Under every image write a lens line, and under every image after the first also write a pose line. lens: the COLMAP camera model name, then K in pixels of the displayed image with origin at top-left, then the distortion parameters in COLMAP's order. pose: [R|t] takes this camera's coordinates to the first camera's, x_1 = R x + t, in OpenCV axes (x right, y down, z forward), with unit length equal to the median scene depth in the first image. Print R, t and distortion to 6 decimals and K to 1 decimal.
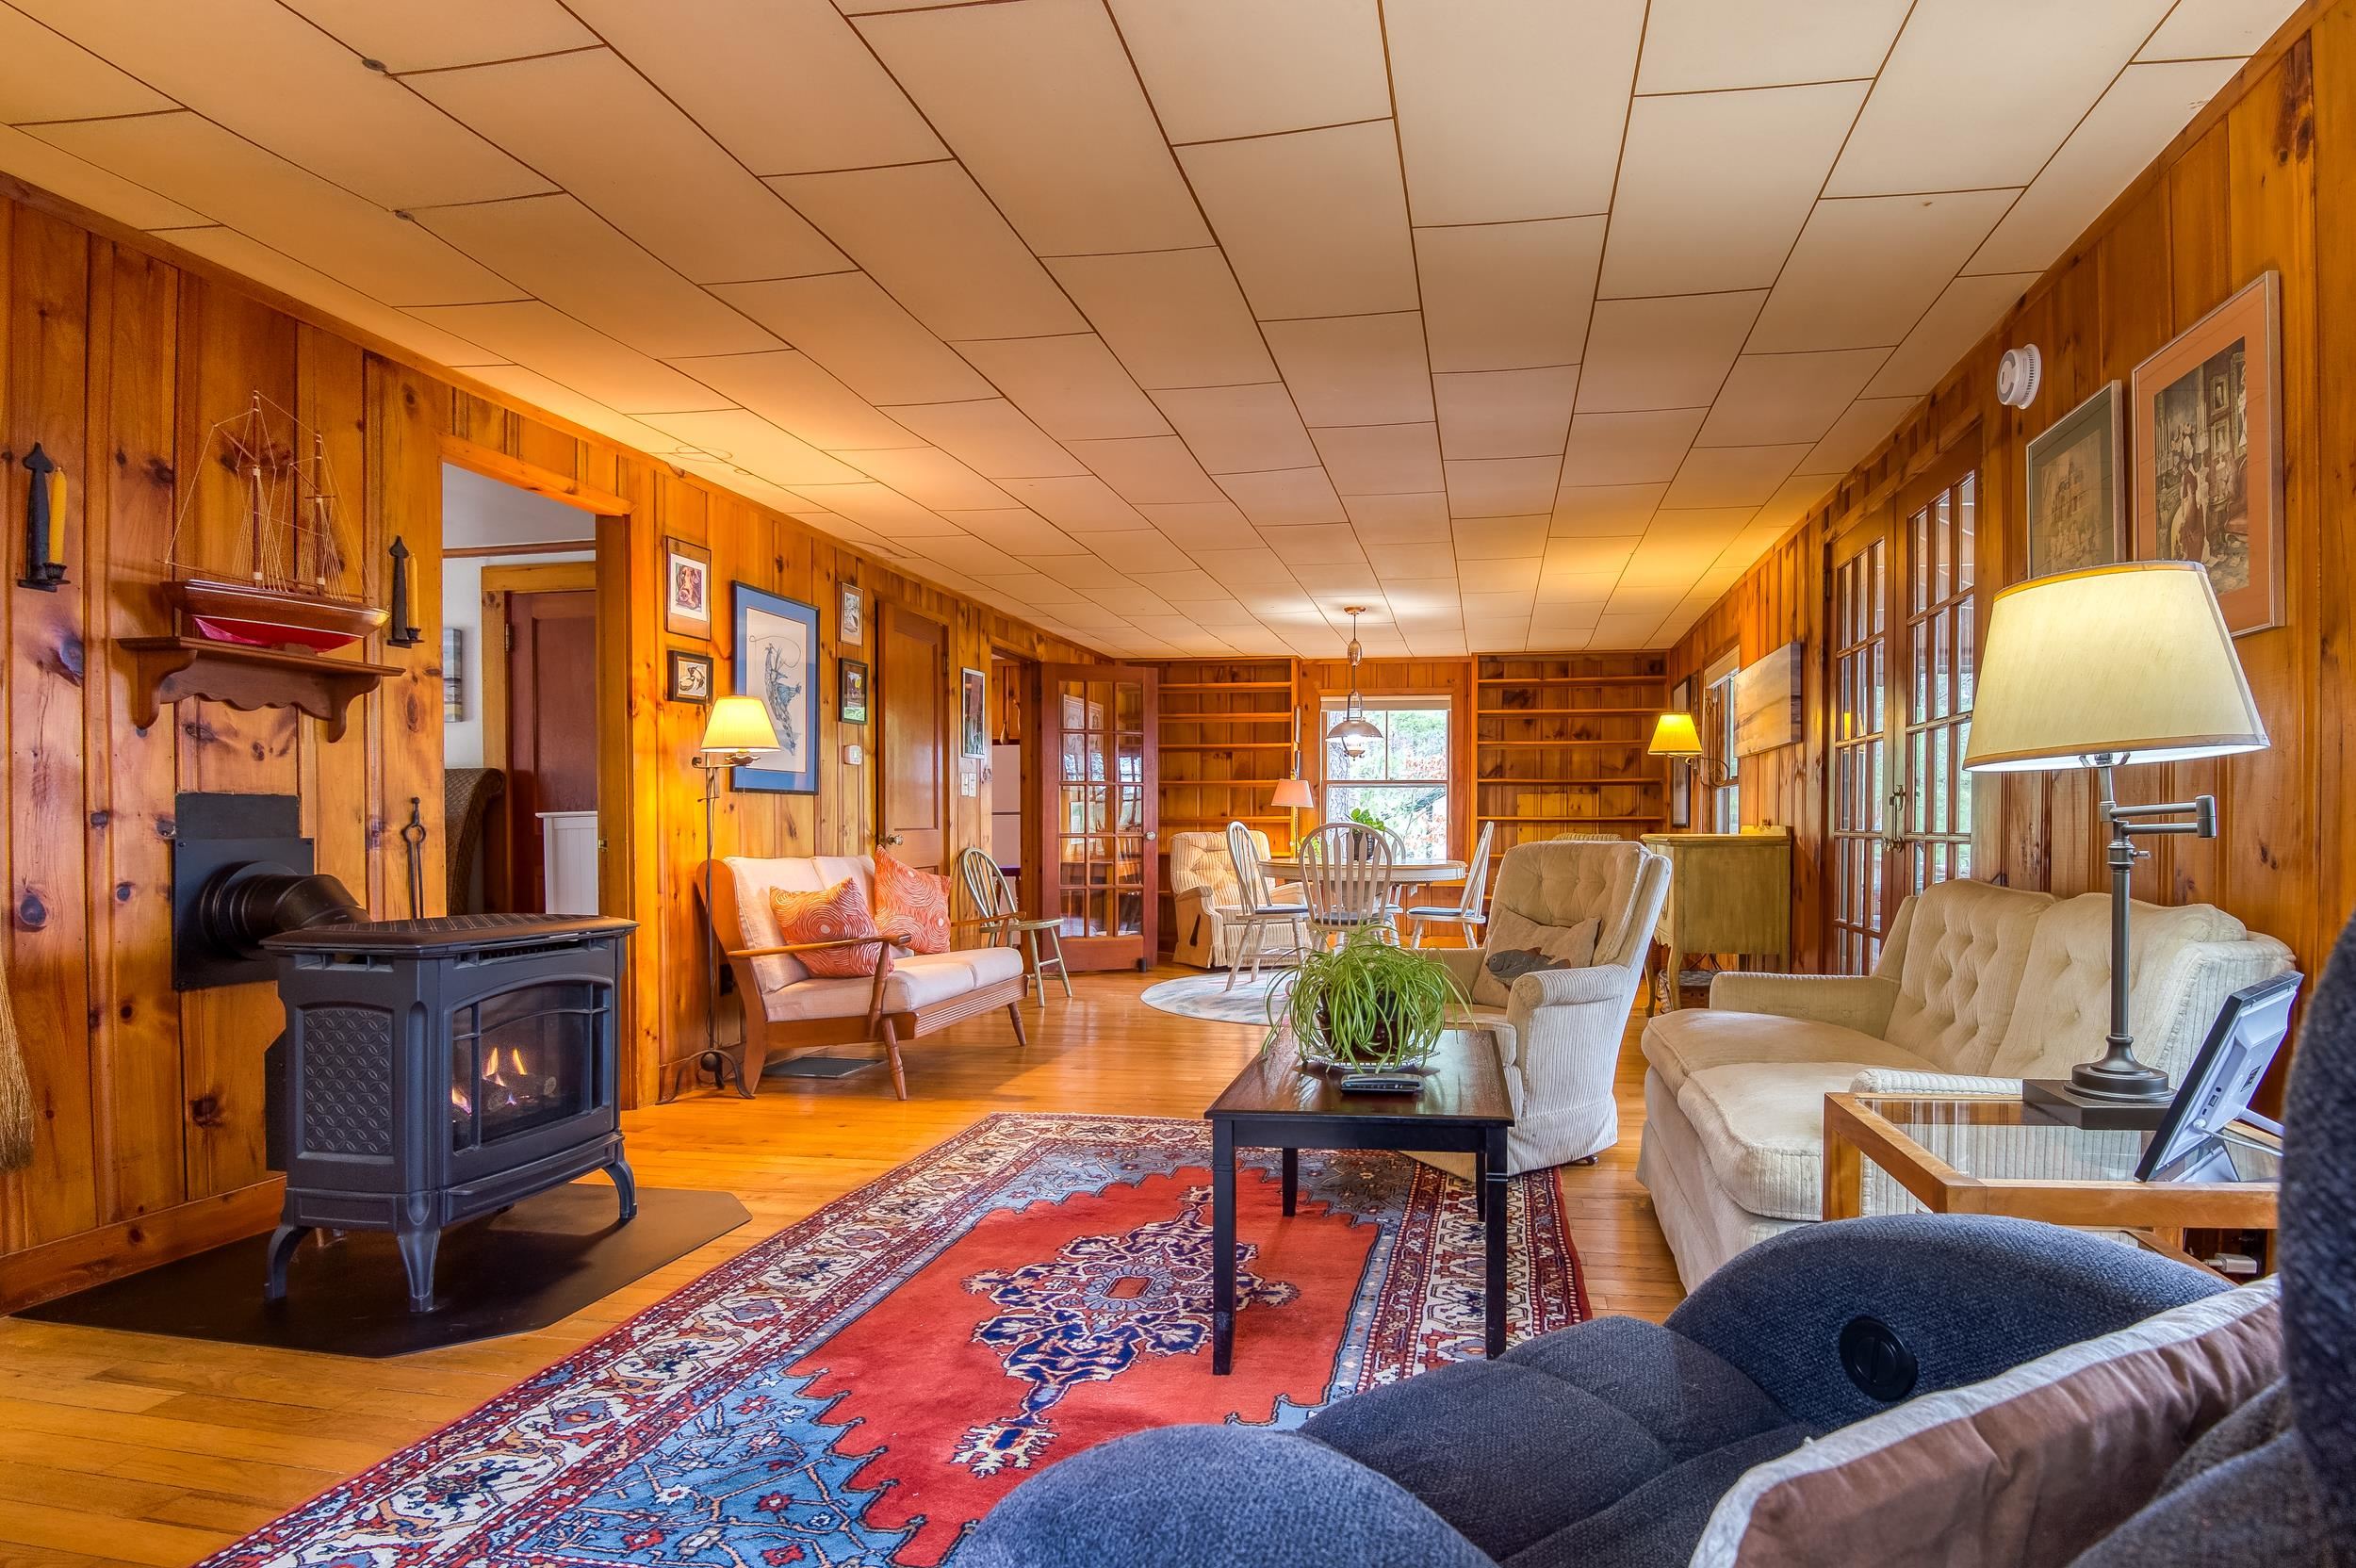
lens RADIAL K [[1239.8, 0, 1323.2], [0, 1239.8, 841.5], [0, 0, 1]] dist [0.001863, -0.022462]
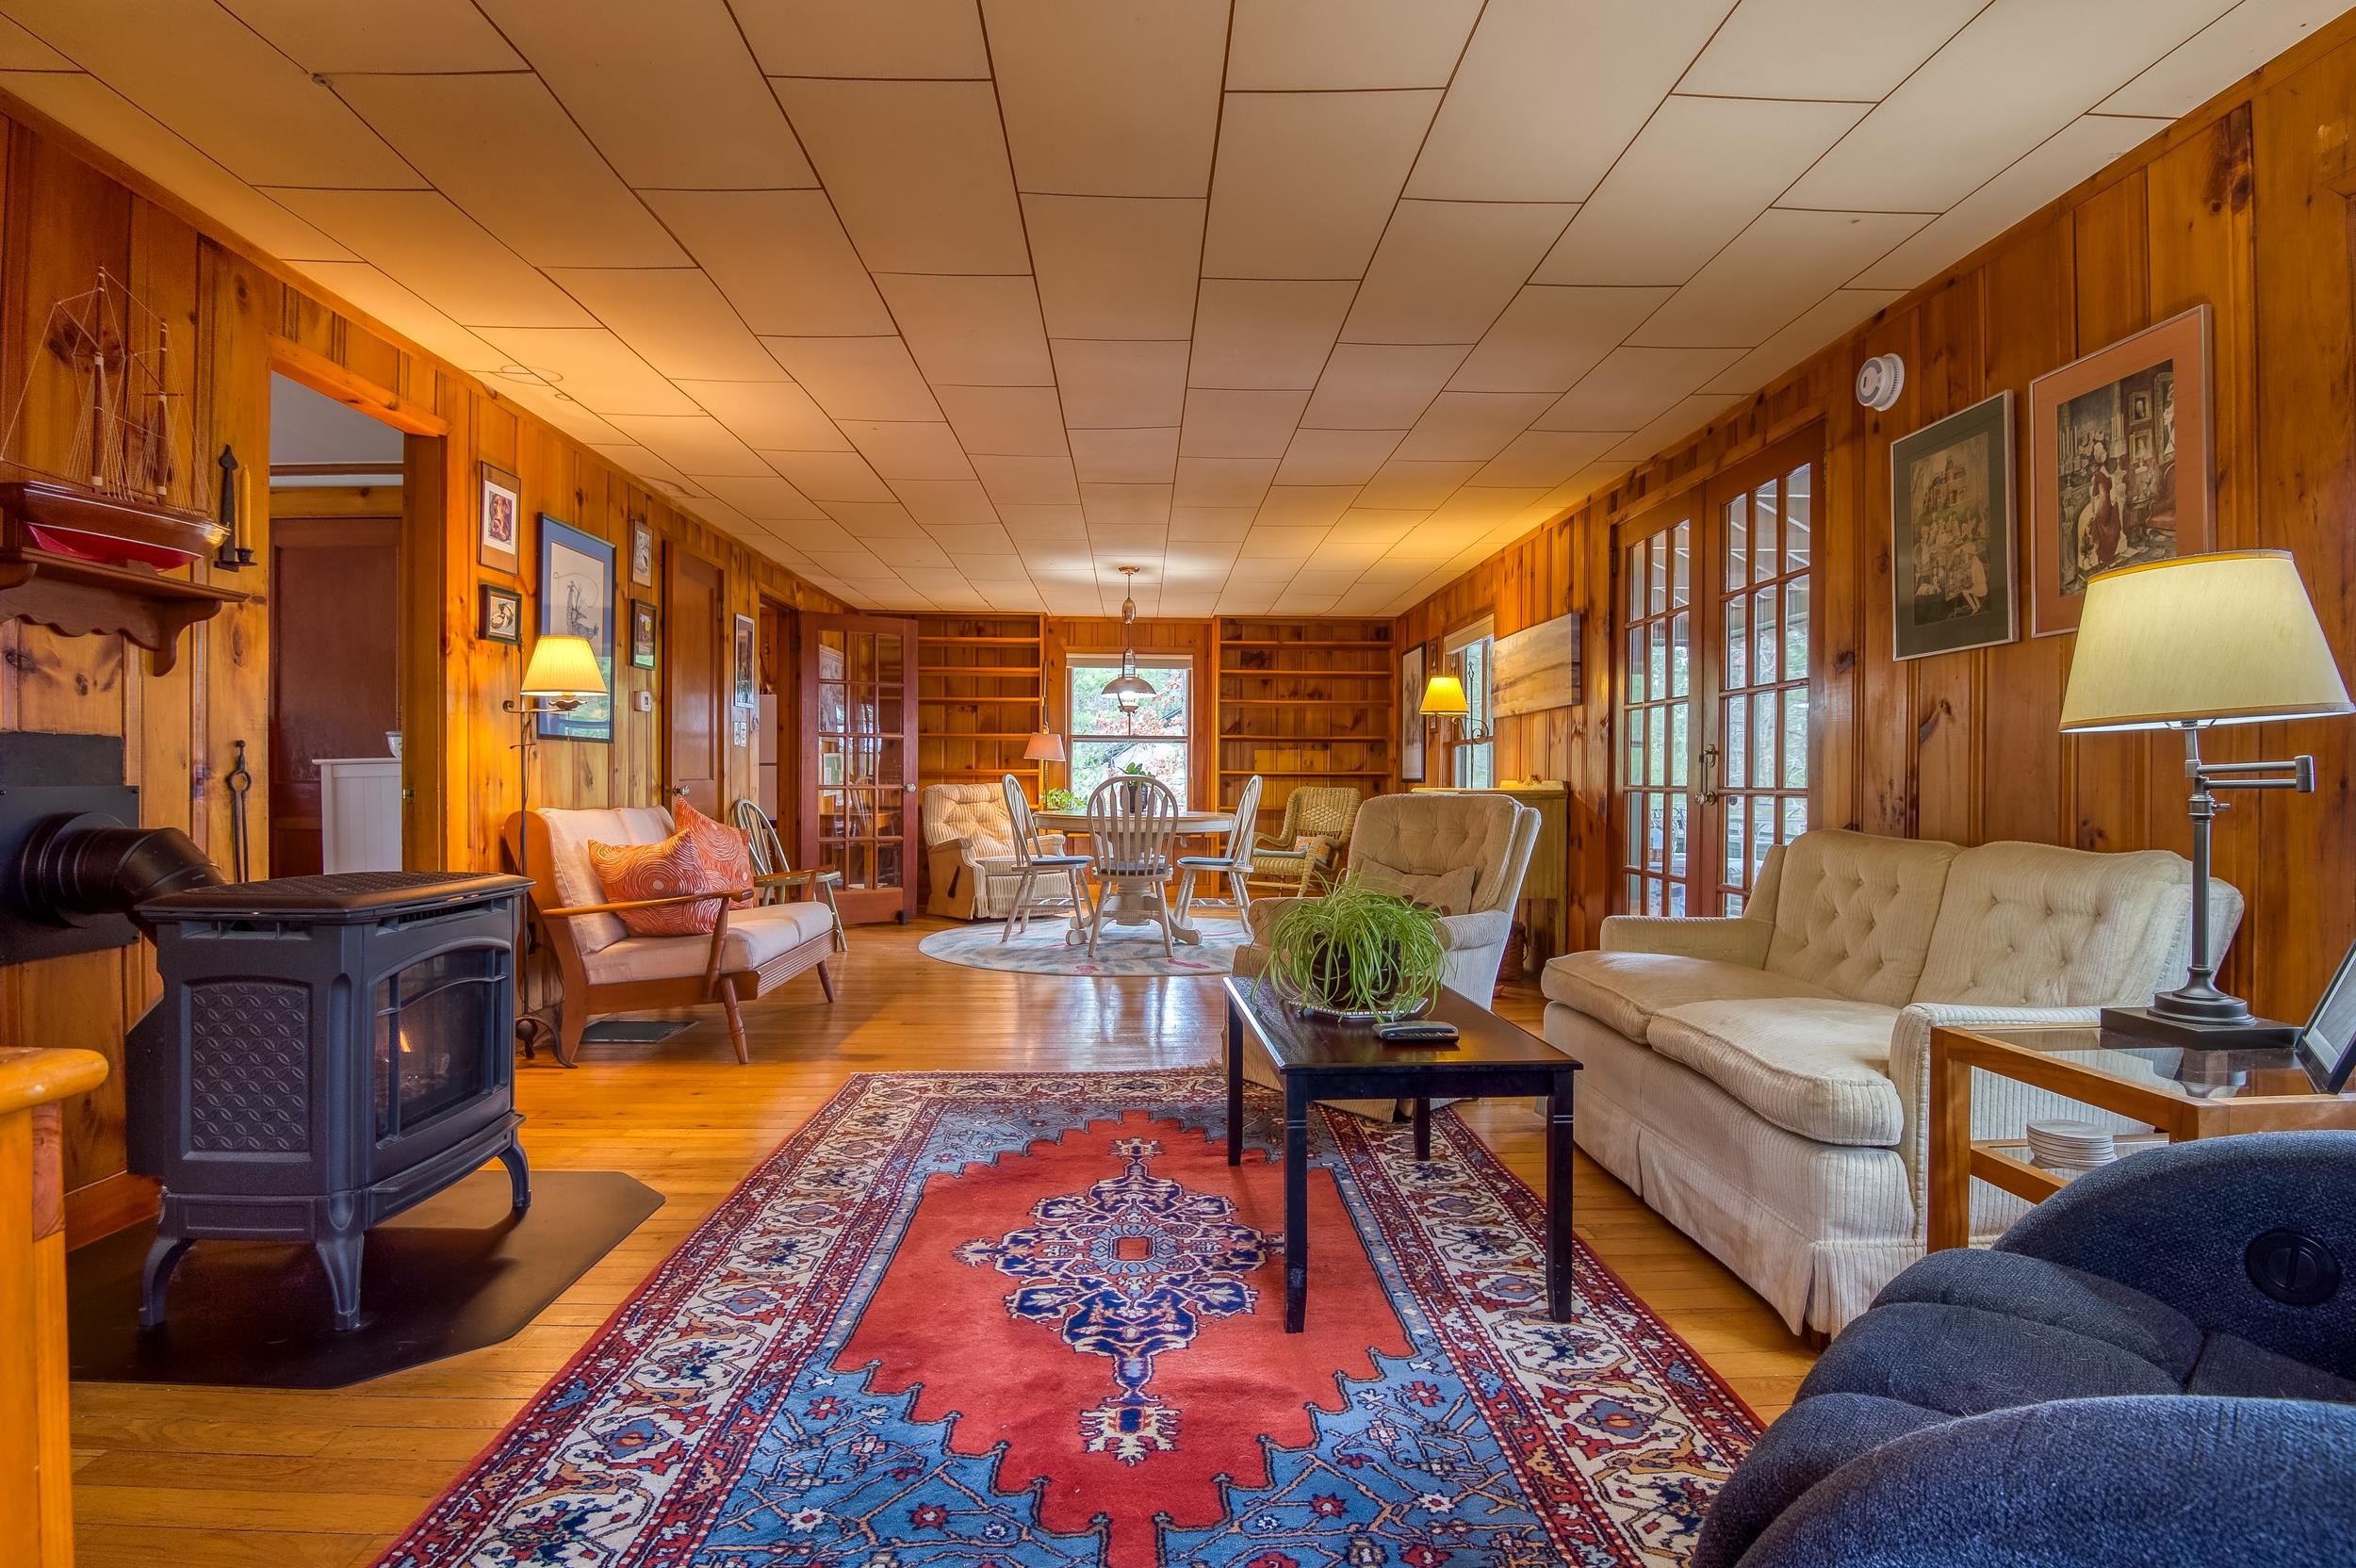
lens RADIAL K [[1180.0, 0, 1187.5], [0, 1180.0, 782.8], [0, 0, 1]] dist [0.001216, -0.027045]
pose [[0.983753, 0.004599, 0.179468, -0.232661], [-0.002786, 0.999942, -0.010356, 0.001537], [-0.179505, 0.009688, 0.983709, 0.060718]]
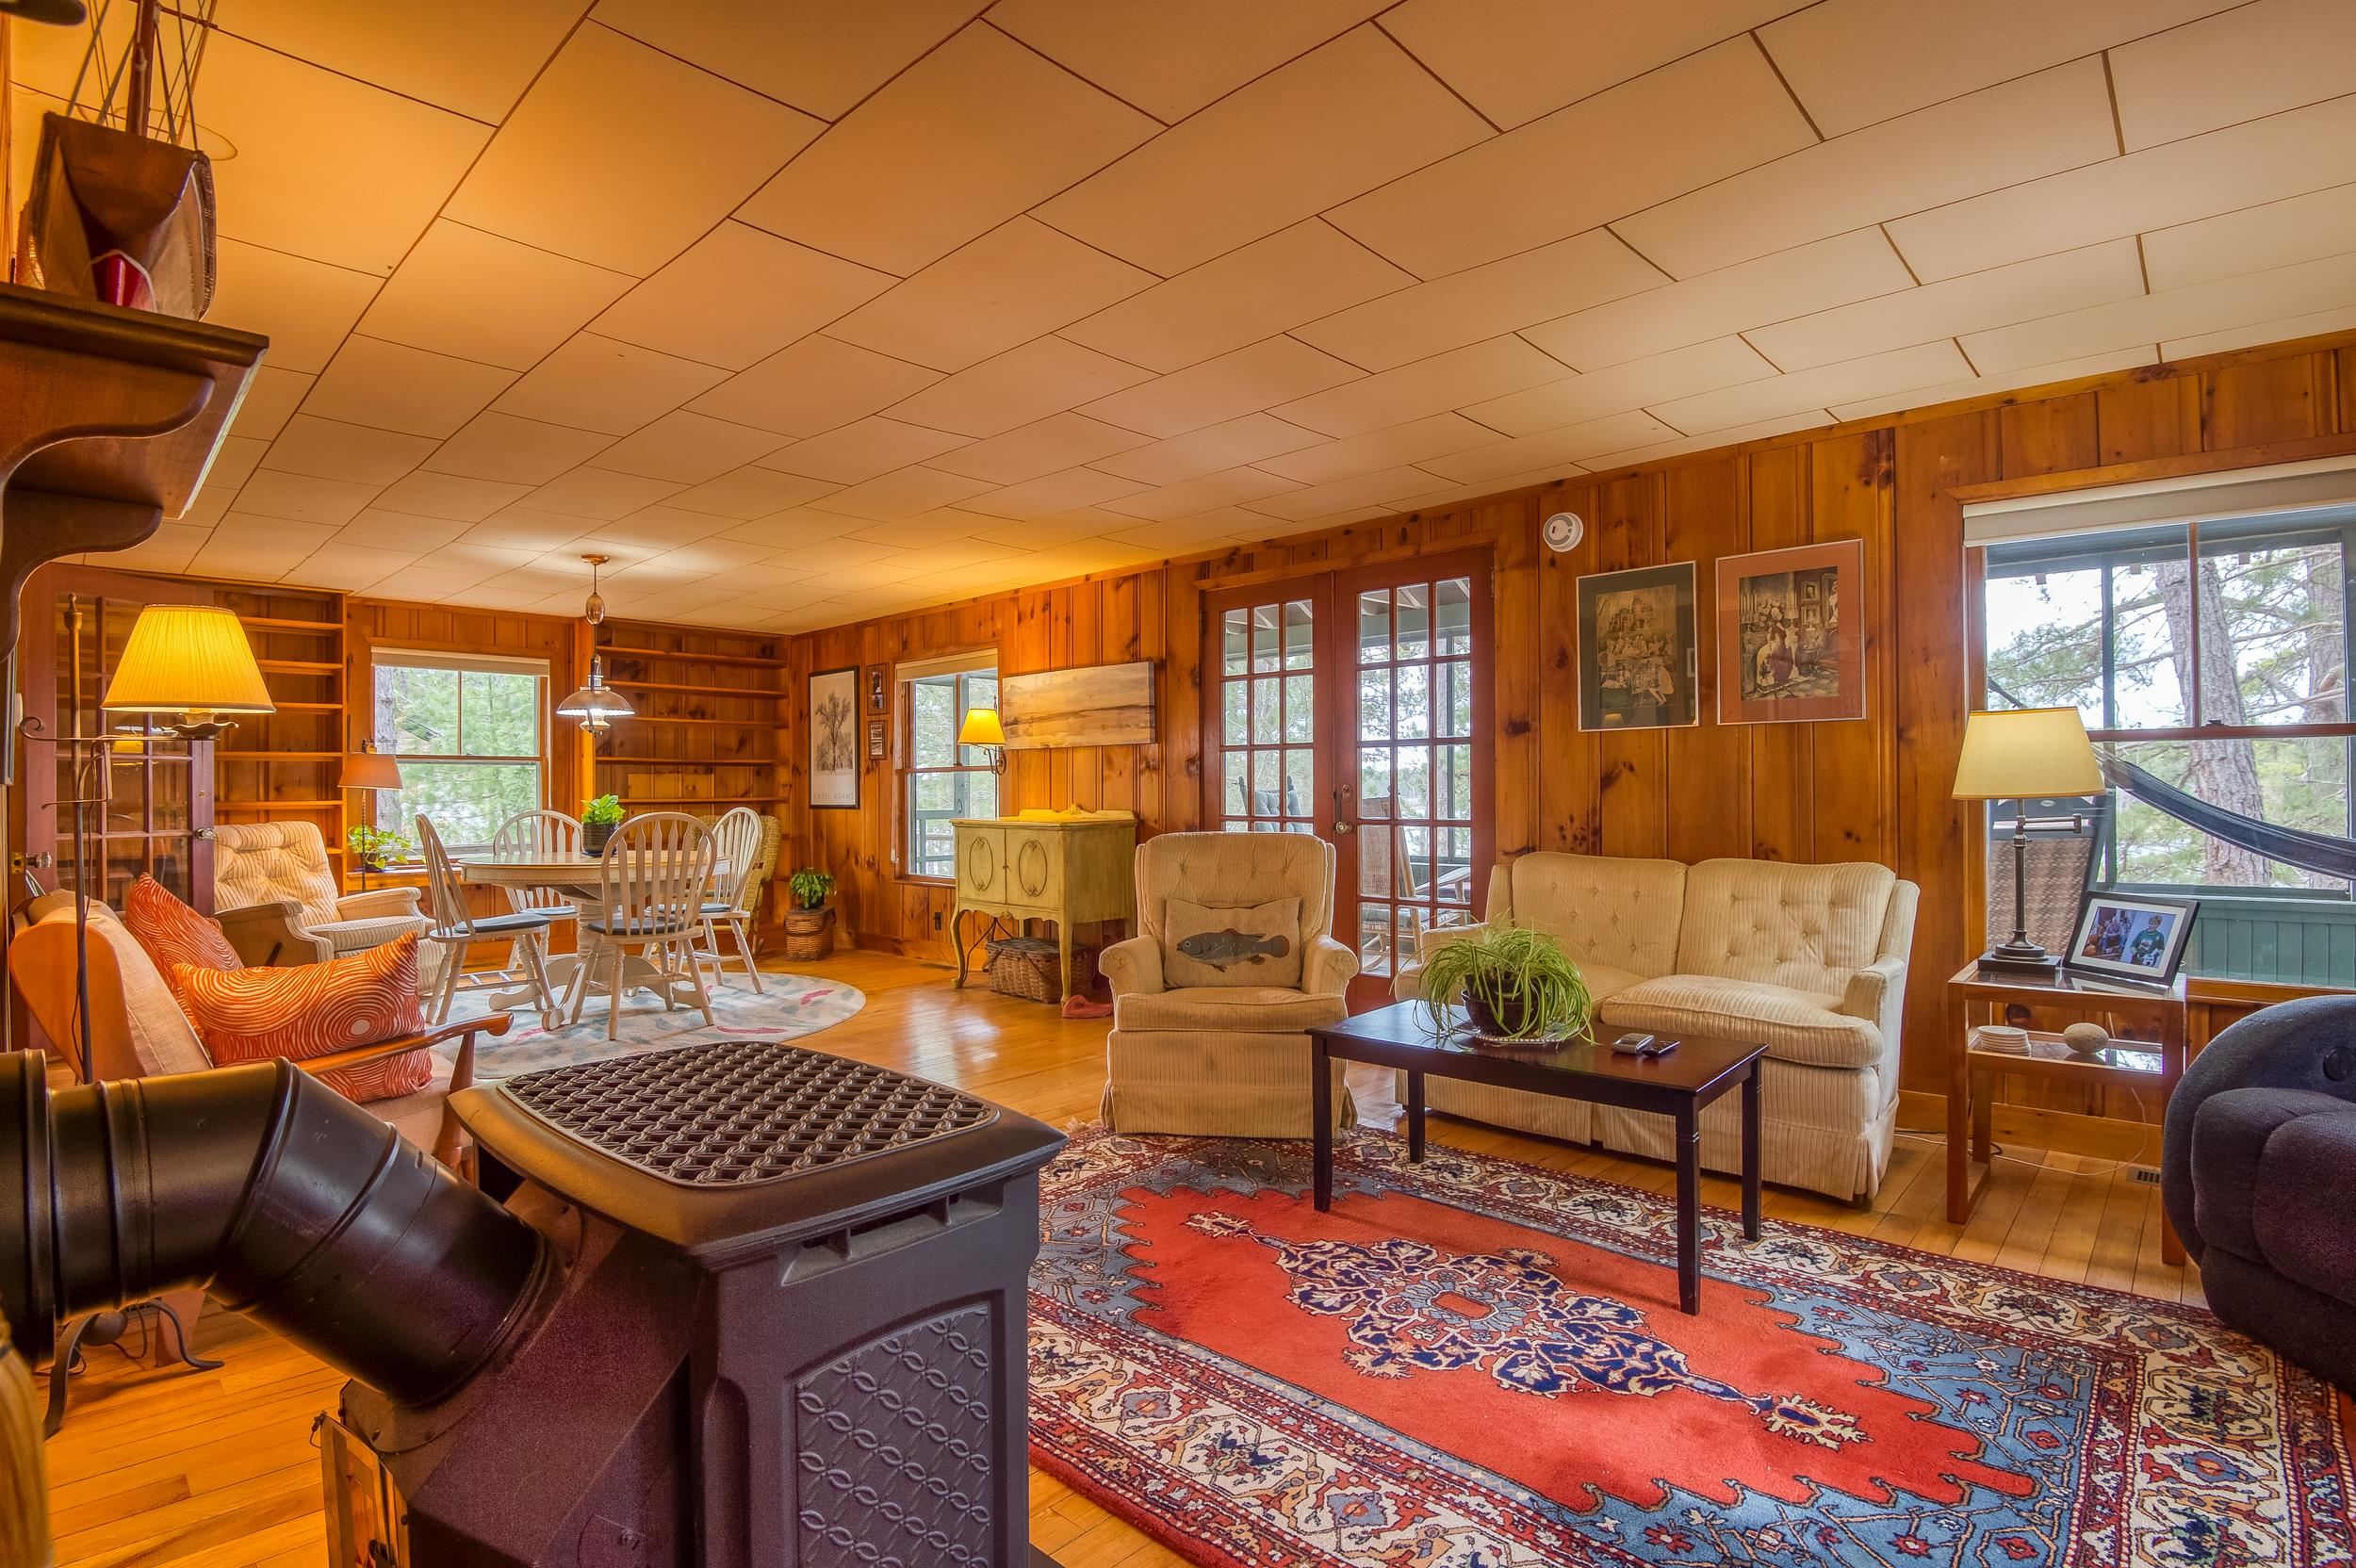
lens RADIAL K [[1132.1, 0, 1183.9], [0, 1132.1, 781.7], [0, 0, 1]] dist [-0.002730, -0.032254]
pose [[0.575562, 0.000926, 0.817757, -0.843553], [0.016620, 0.999780, -0.012829, -0.043229], [-0.817589, 0.020975, 0.575420, 0.536159]]
